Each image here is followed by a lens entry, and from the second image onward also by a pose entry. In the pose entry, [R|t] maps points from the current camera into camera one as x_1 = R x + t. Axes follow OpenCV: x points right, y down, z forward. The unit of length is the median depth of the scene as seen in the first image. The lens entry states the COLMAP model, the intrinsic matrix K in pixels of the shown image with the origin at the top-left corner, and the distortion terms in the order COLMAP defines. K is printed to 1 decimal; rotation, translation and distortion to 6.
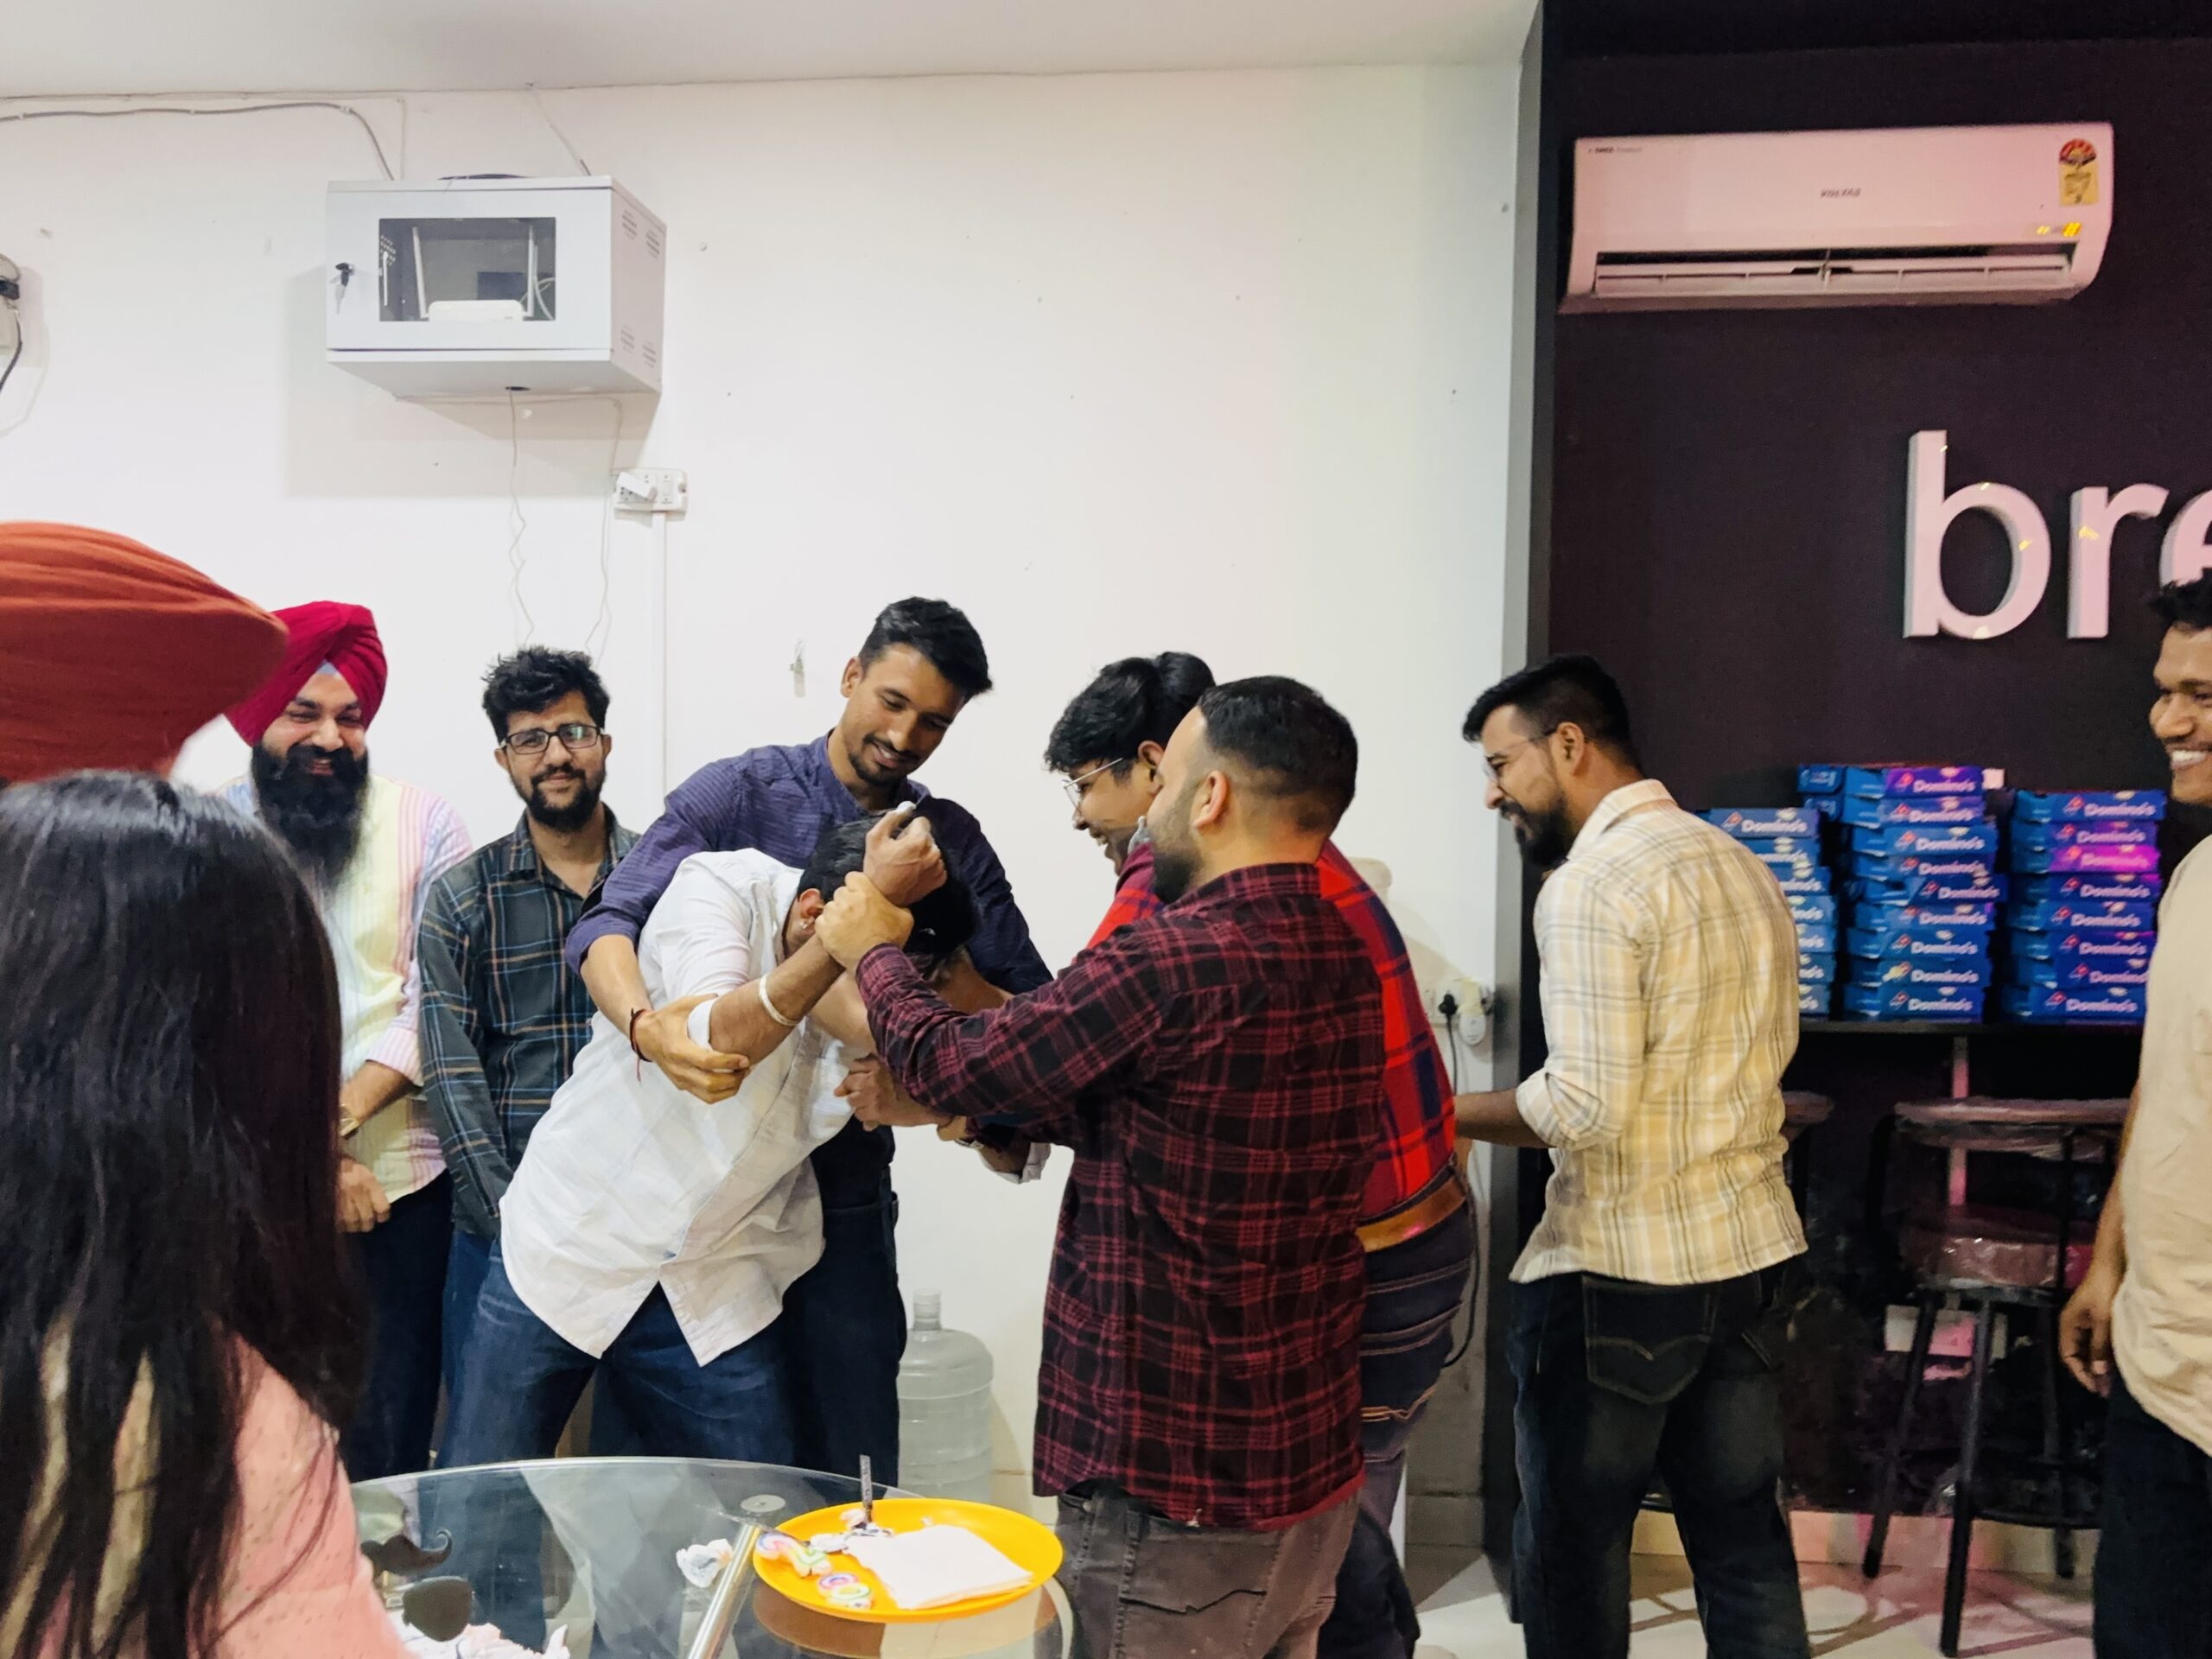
lens RADIAL K [[2073.2, 0, 1035.5], [0, 2073.2, 863.6], [0, 0, 1]] dist [0.022138, 0.000000]
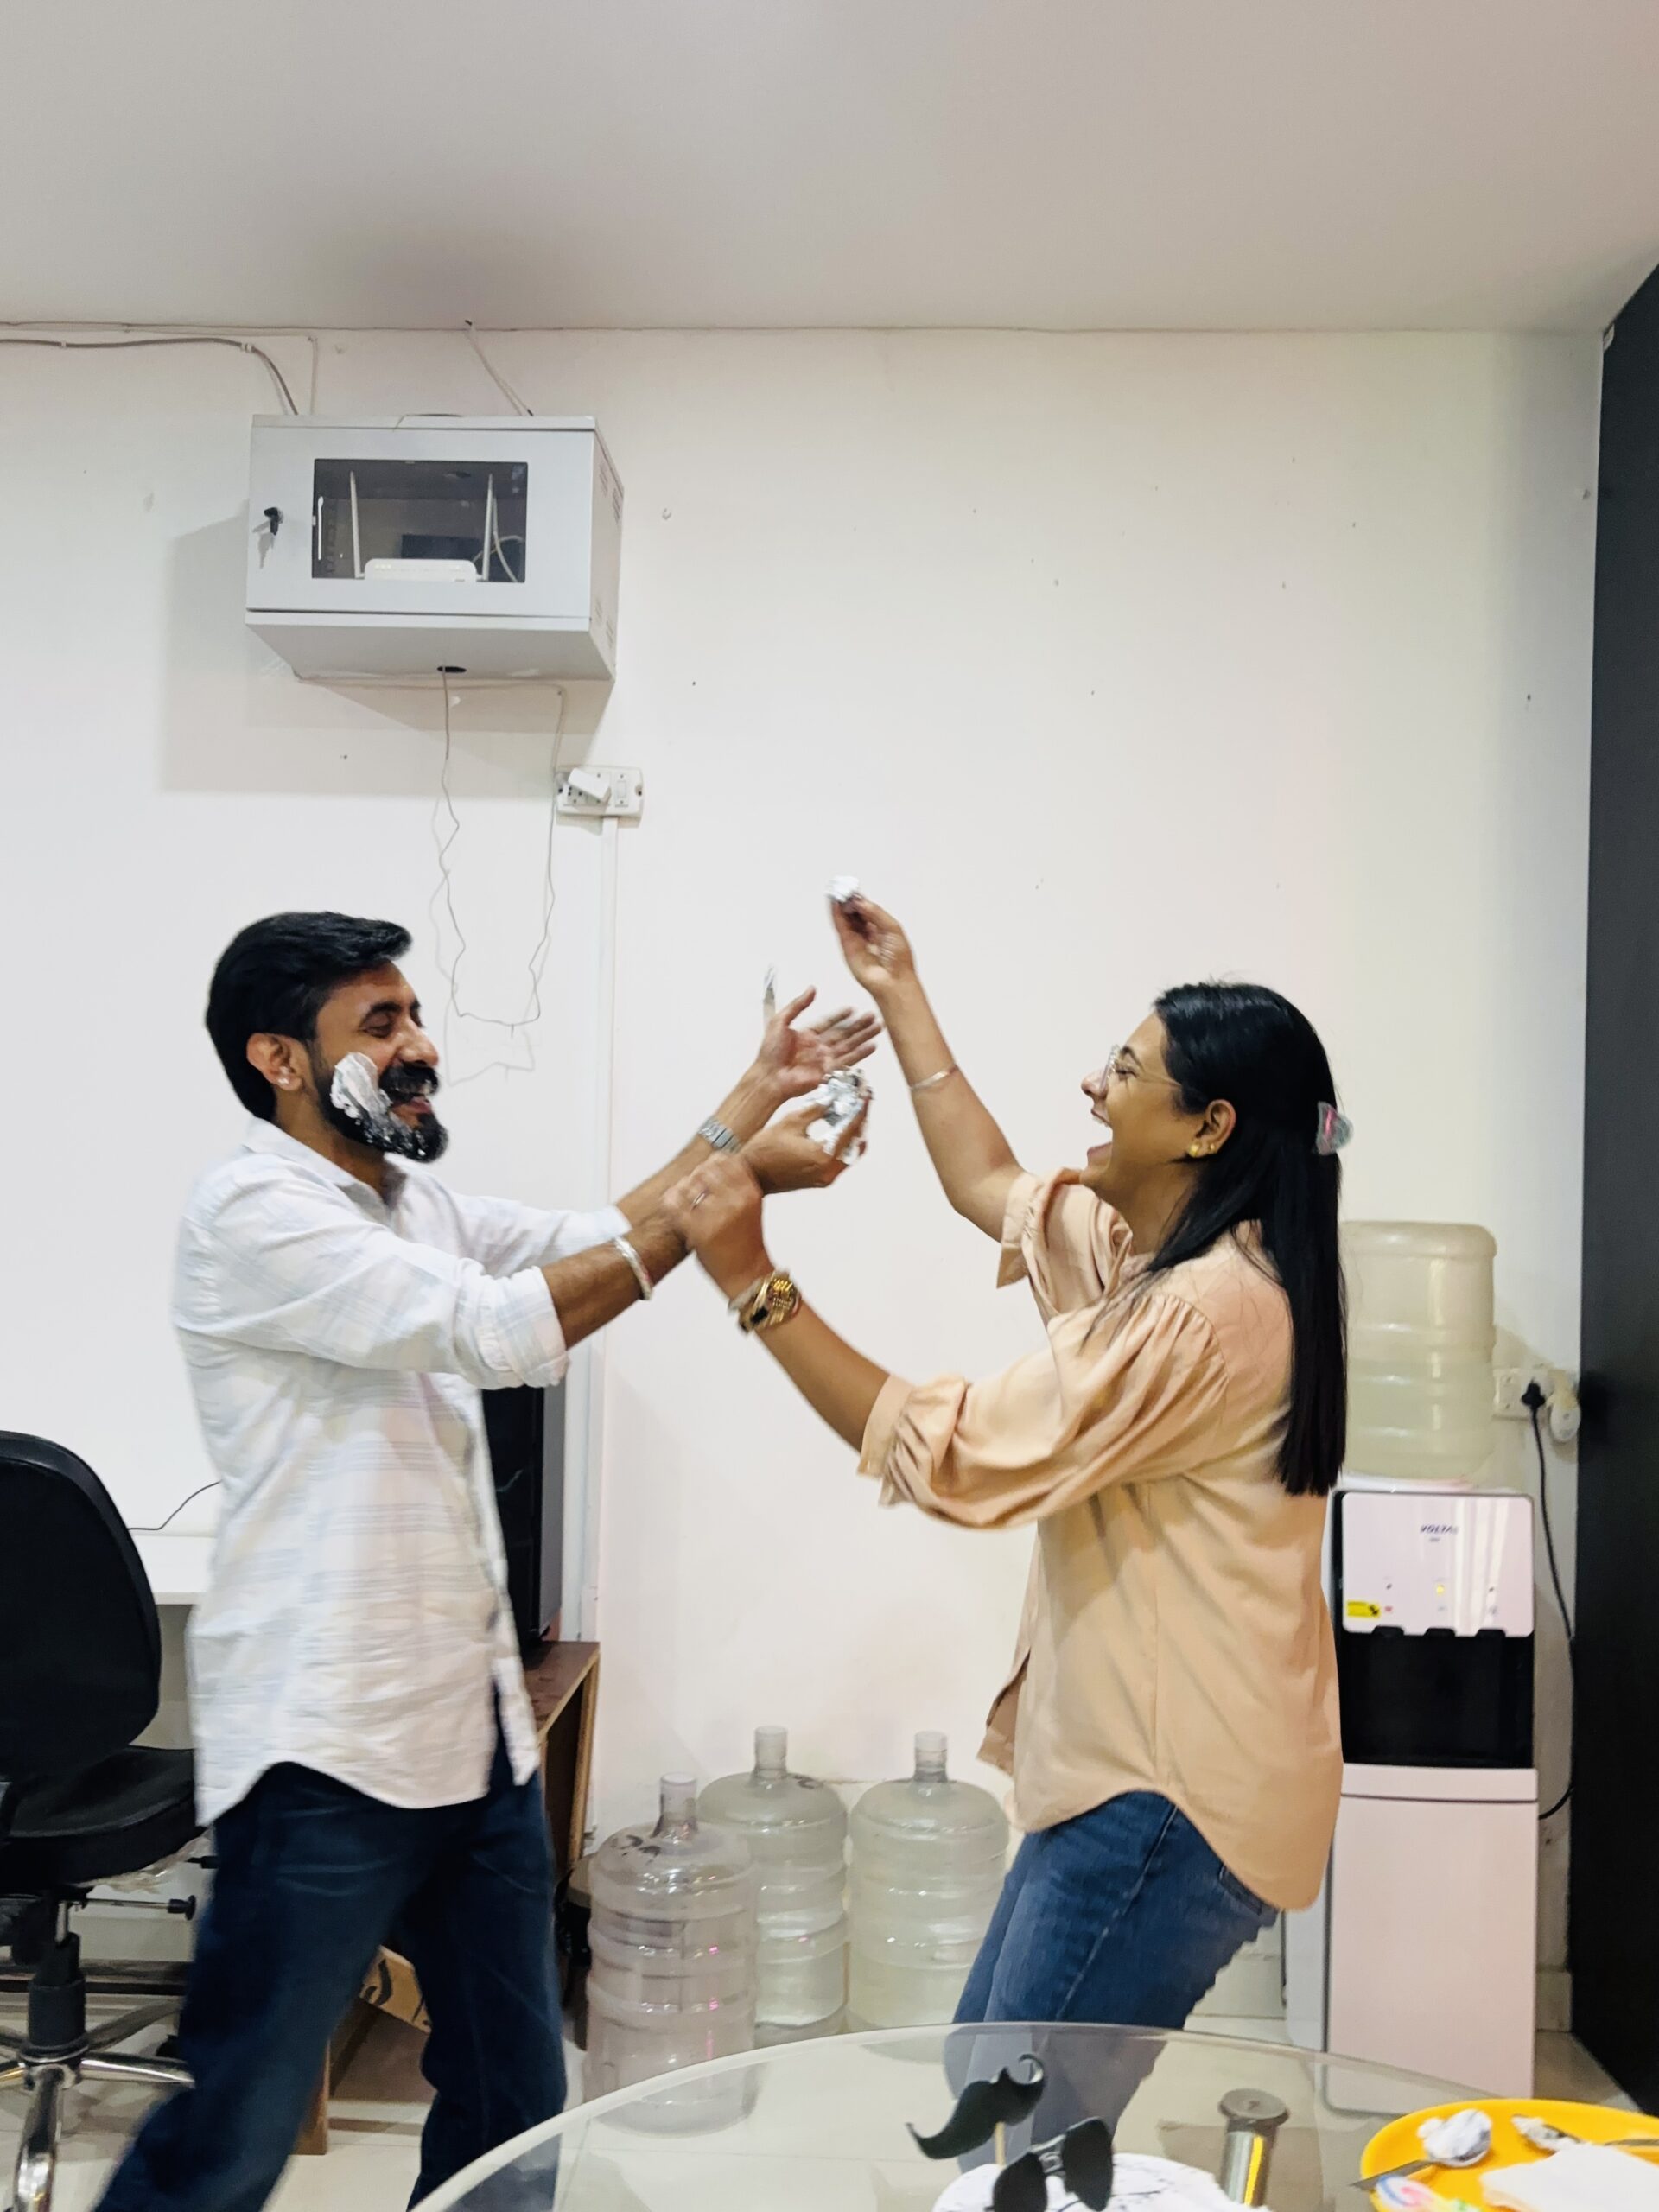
lens RADIAL K [[2073.2, 0, 795.0], [0, 2073.2, 1162.4], [0, 0, 1]] dist [0.022138, 0.000000]
pose [[0.997571, 0.012082, 0.068602, -0.176421], [-0.008809, 0.998817, -0.047818, 0.015236], [-0.069098, 0.047097, 0.996497, 0.157802]]
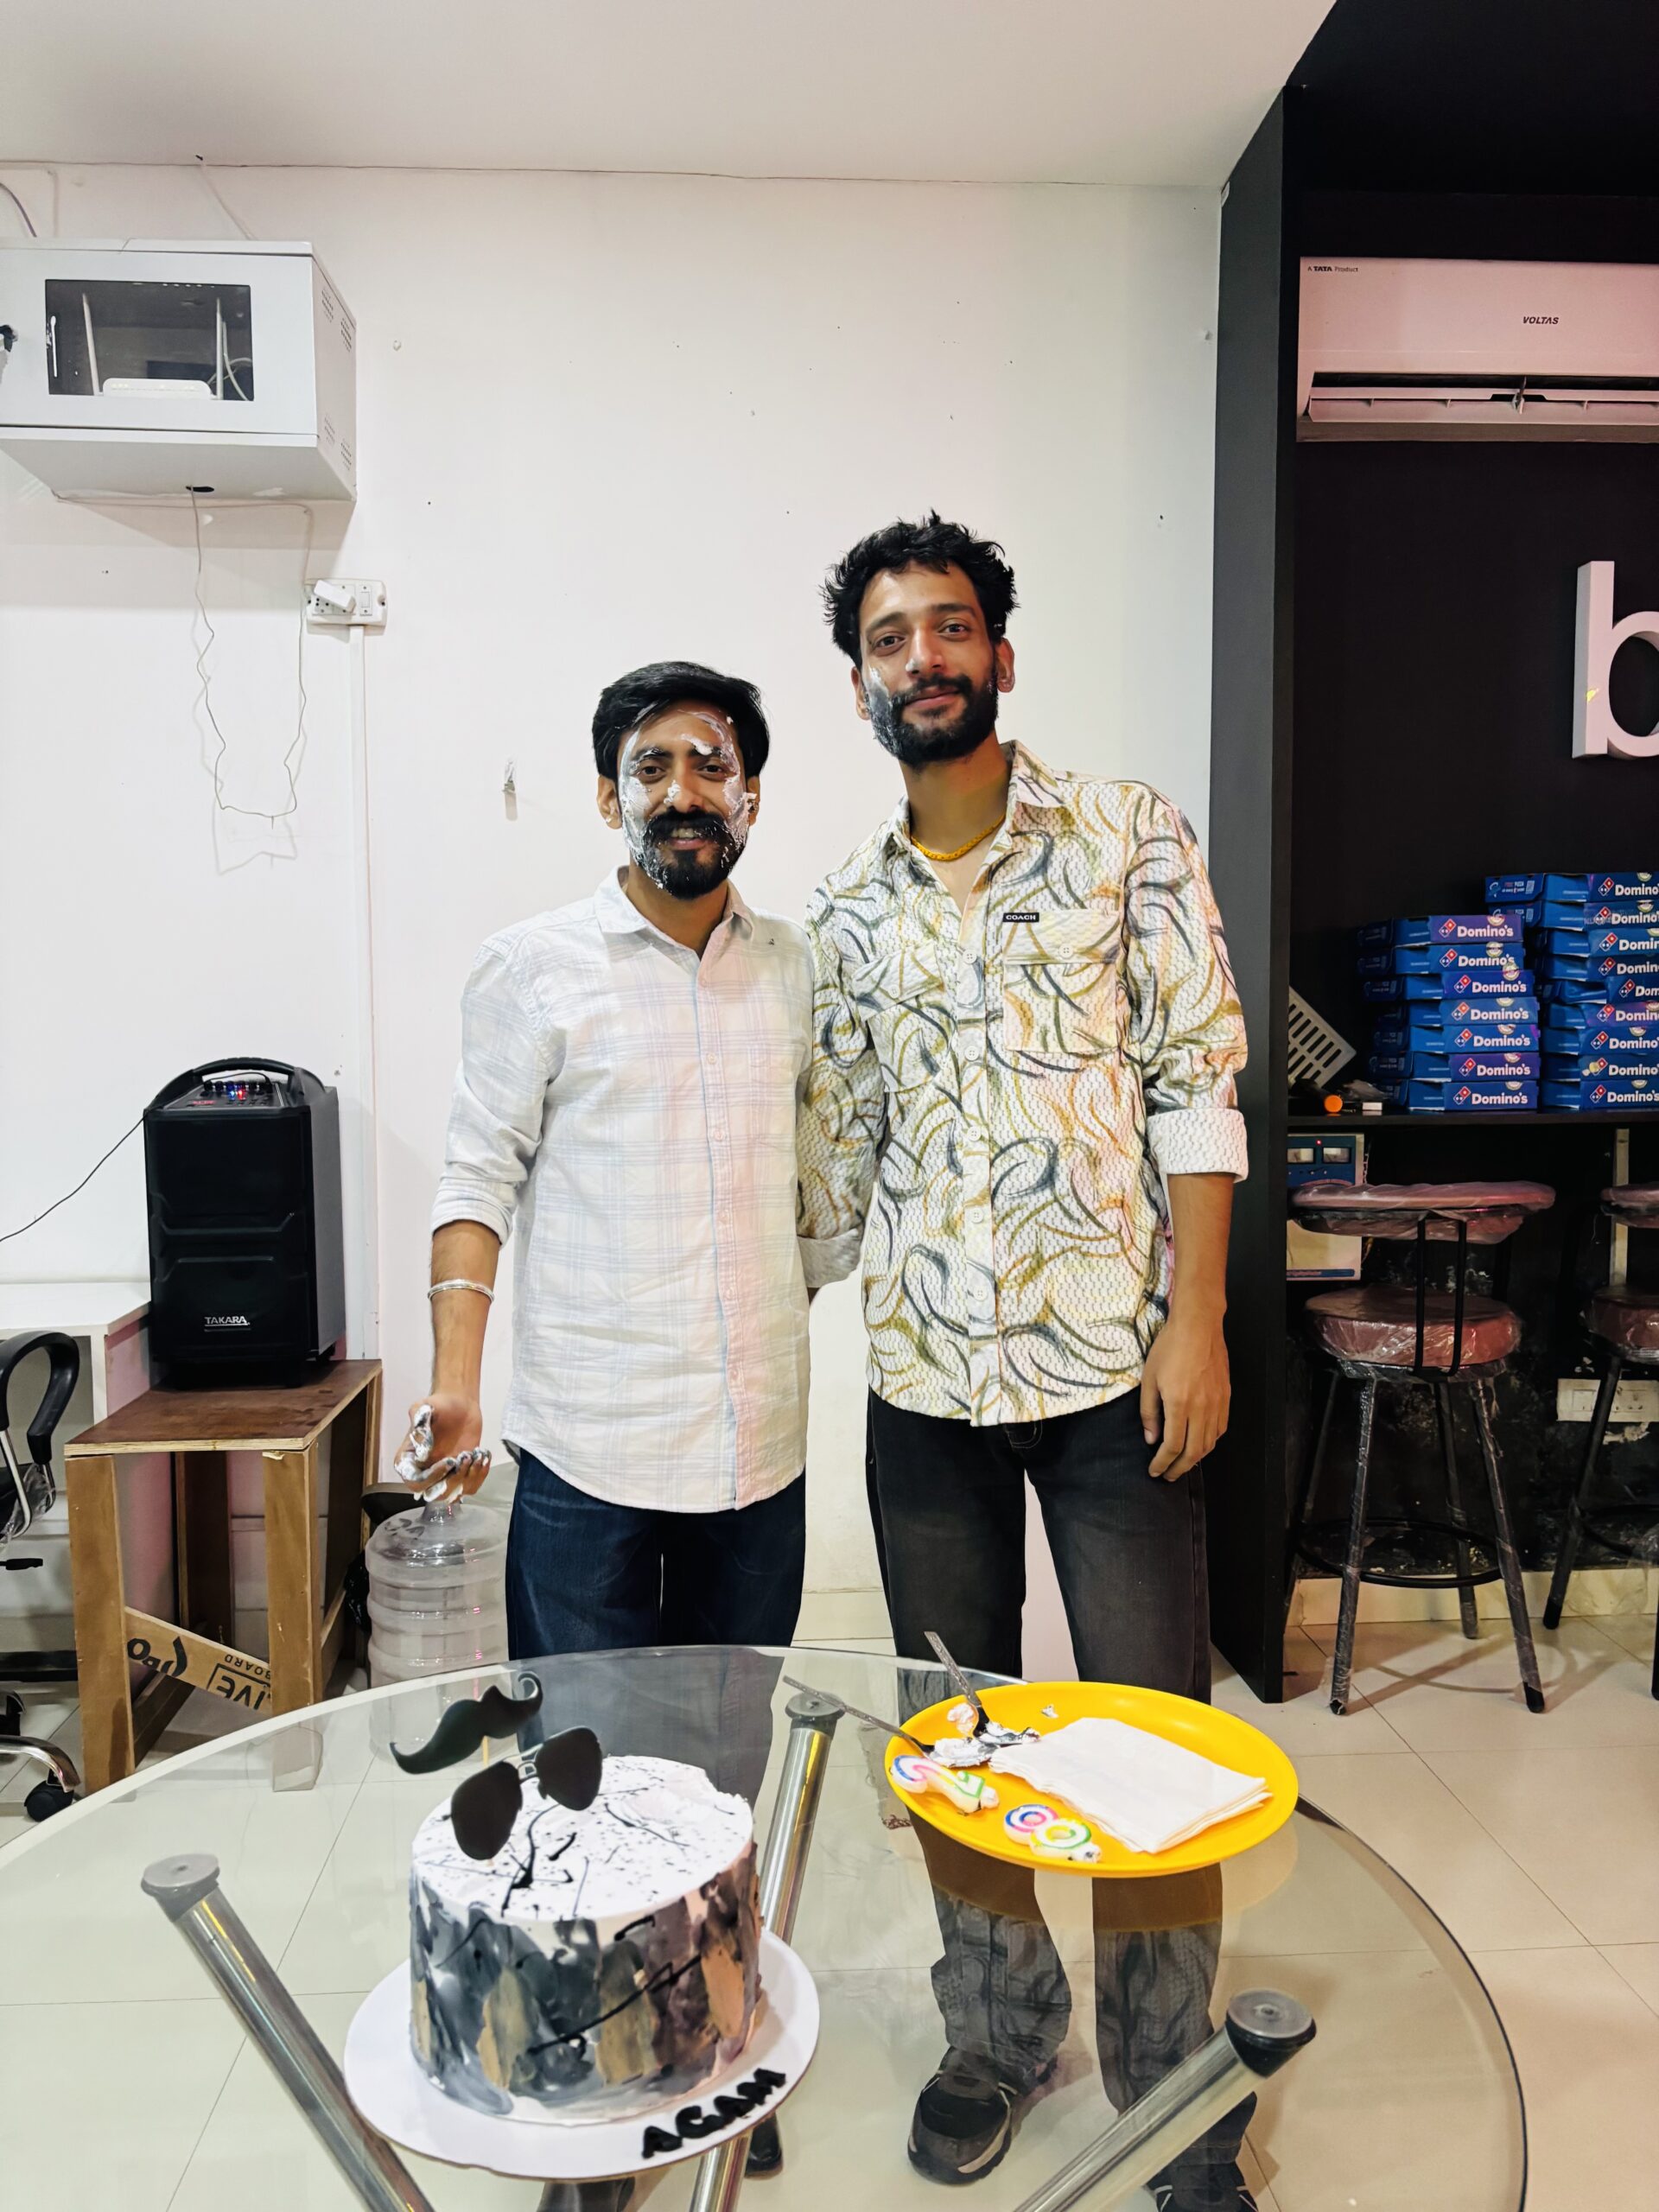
lens RADIAL K [[1715.8, 0, 820.1], [0, 1715.8, 1113.8], [0, 0, 1]] dist [0.010466, 0.009702]
pose [[0.985200, -0.029651, 0.168825, -0.121755], [0.024092, 0.999101, 0.034883, 0.034674], [-0.169707, -0.030299, 0.985029, 0.195456]]
